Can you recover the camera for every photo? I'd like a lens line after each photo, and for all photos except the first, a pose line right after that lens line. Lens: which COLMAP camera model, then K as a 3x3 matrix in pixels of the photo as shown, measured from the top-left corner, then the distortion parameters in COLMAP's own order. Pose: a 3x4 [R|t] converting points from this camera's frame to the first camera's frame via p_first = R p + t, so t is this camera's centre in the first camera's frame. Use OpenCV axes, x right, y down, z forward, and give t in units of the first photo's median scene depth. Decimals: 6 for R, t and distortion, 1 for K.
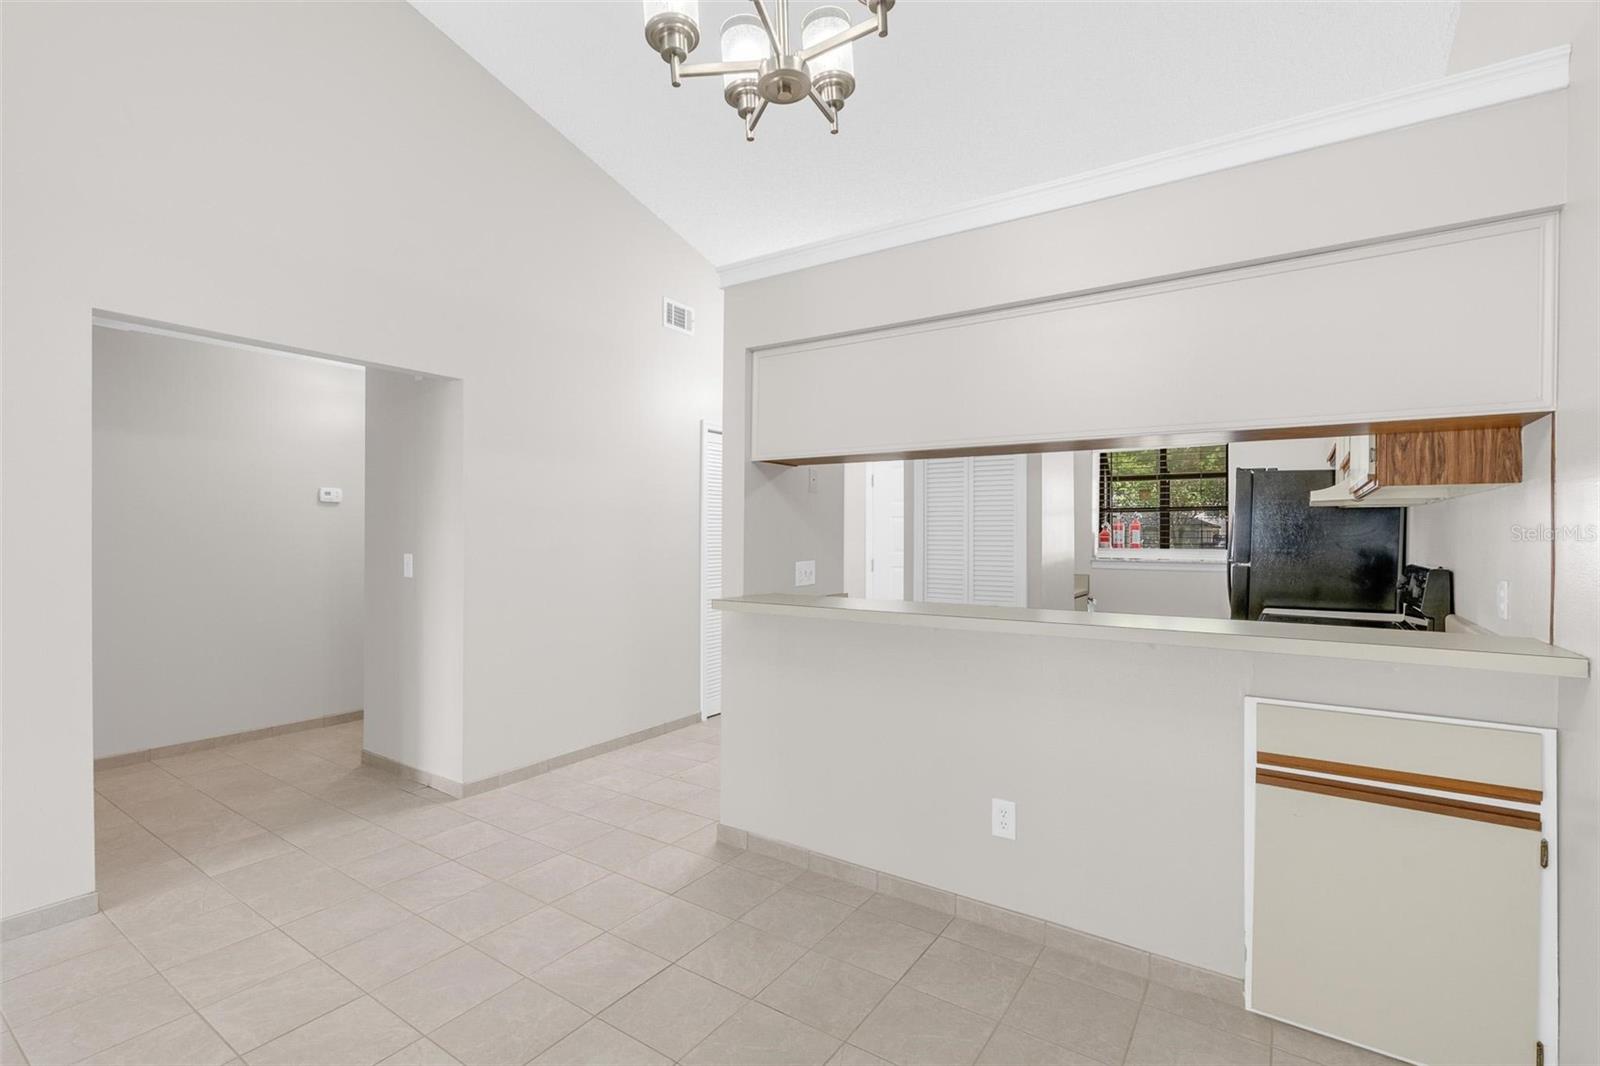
lens RADIAL K [[756.2, 0, 794.7], [0, 756.2, 537.8], [0, 0, 1]] dist [-0.018763, 0.007397]
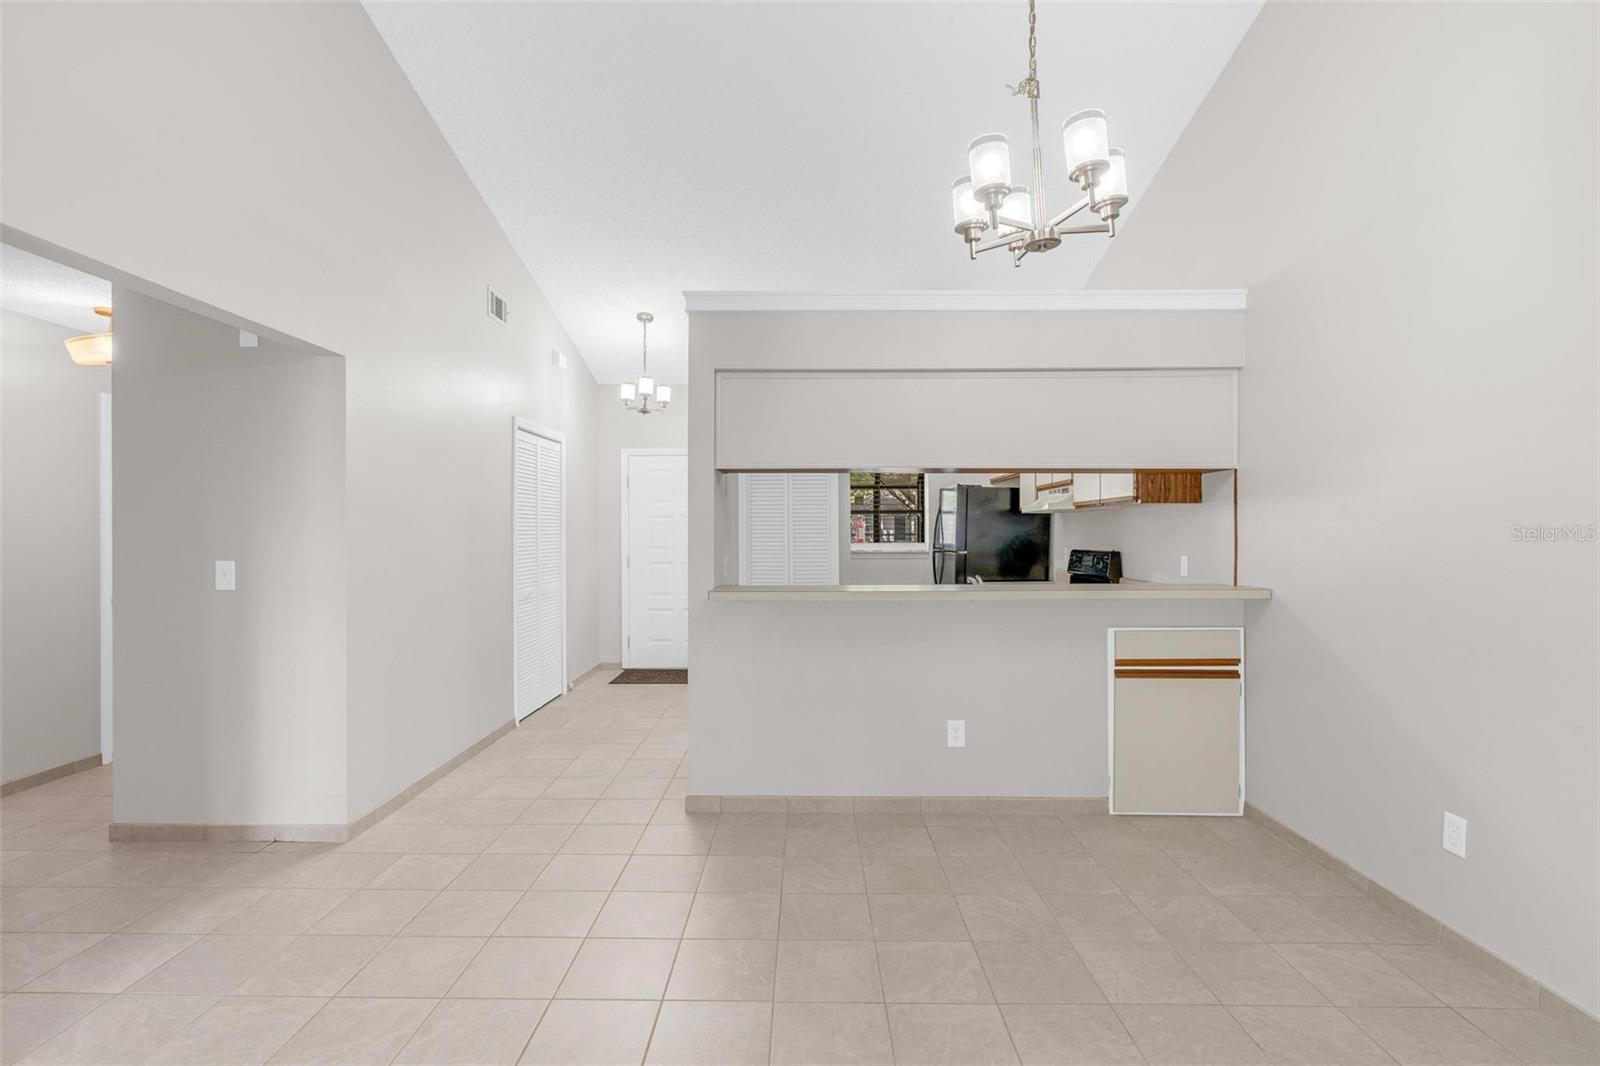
lens RADIAL K [[756.2, 0, 794.7], [0, 756.2, 537.8], [0, 0, 1]] dist [-0.018763, 0.007397]
pose [[0.829640, -0.010204, 0.558206, -0.686253], [0.008758, 0.999948, 0.005264, -0.003597], [-0.558230, 0.000522, 0.829686, -0.004002]]
